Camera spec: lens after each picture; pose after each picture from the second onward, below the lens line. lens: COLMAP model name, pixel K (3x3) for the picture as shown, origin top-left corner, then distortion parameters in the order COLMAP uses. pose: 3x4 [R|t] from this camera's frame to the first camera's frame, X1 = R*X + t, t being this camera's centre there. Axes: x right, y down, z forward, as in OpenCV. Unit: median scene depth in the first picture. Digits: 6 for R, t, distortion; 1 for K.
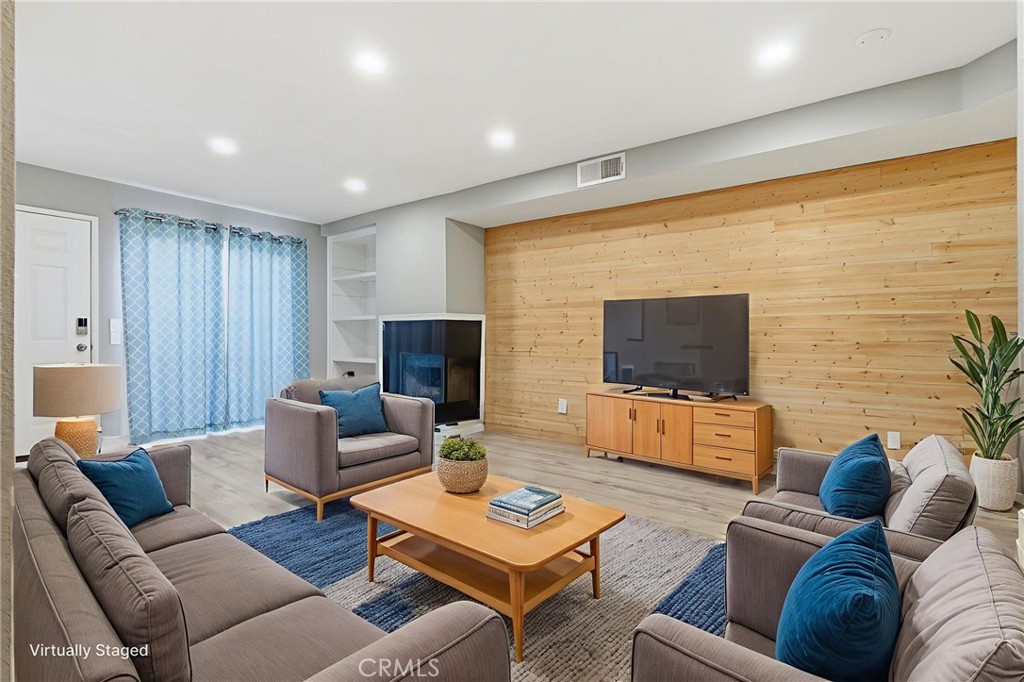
lens RADIAL K [[466.0, 0, 501.8], [0, 466.0, 348.1], [0, 0, 1]] dist [-0.007707, 0.002113]
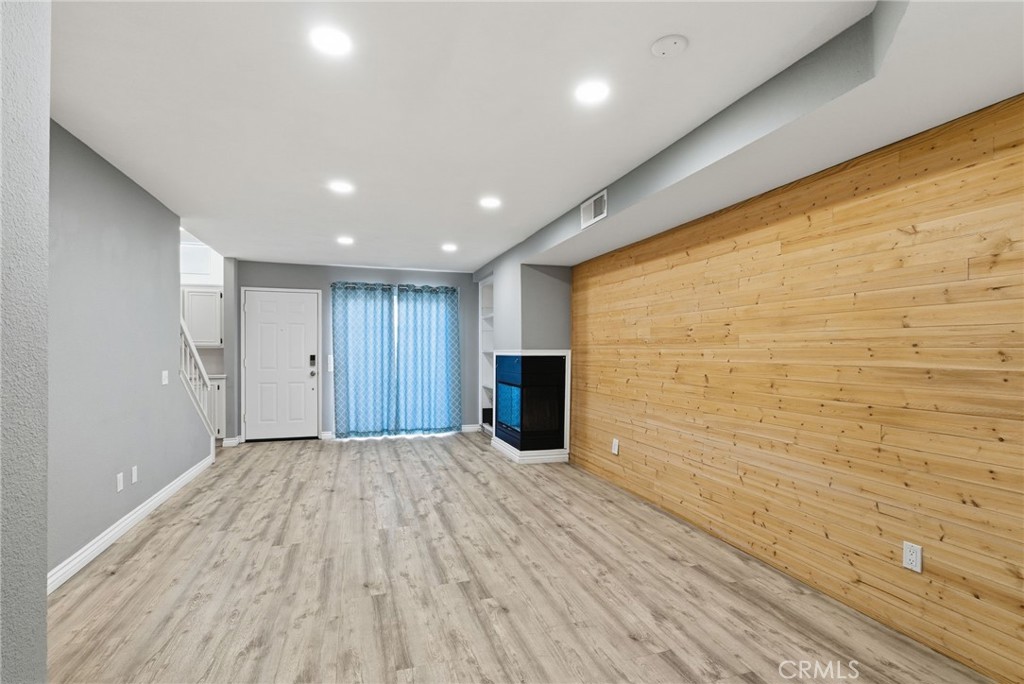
lens RADIAL K [[466.0, 0, 493.6], [0, 466.0, 366.0], [0, 0, 1]] dist [-0.007707, 0.002113]
pose [[0.806110, 0.017162, -0.591516, 0.624968], [-0.013390, 0.999852, 0.010761, -0.062595], [0.591614, -0.000754, 0.806221, 0.087885]]
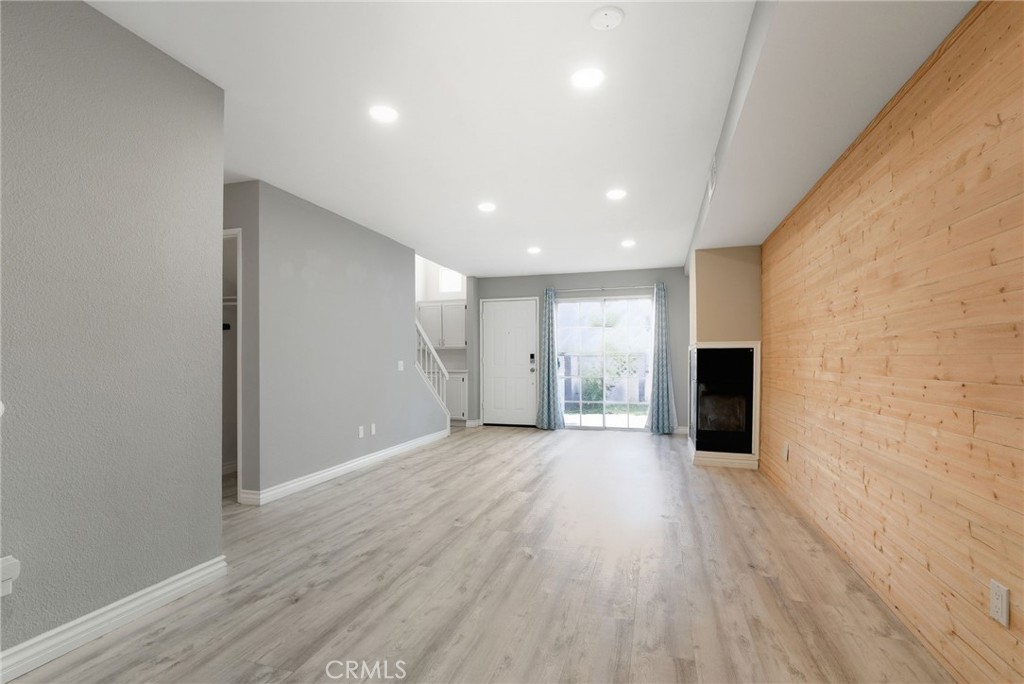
lens RADIAL K [[466.0, 0, 500.2], [0, 466.0, 378.0], [0, 0, 1]] dist [-0.007707, 0.002113]
pose [[0.320700, 0.030028, -0.946705, 0.926068], [-0.018393, 0.999506, 0.025473, -0.019446], [0.947002, 0.009244, 0.321094, 0.325121]]
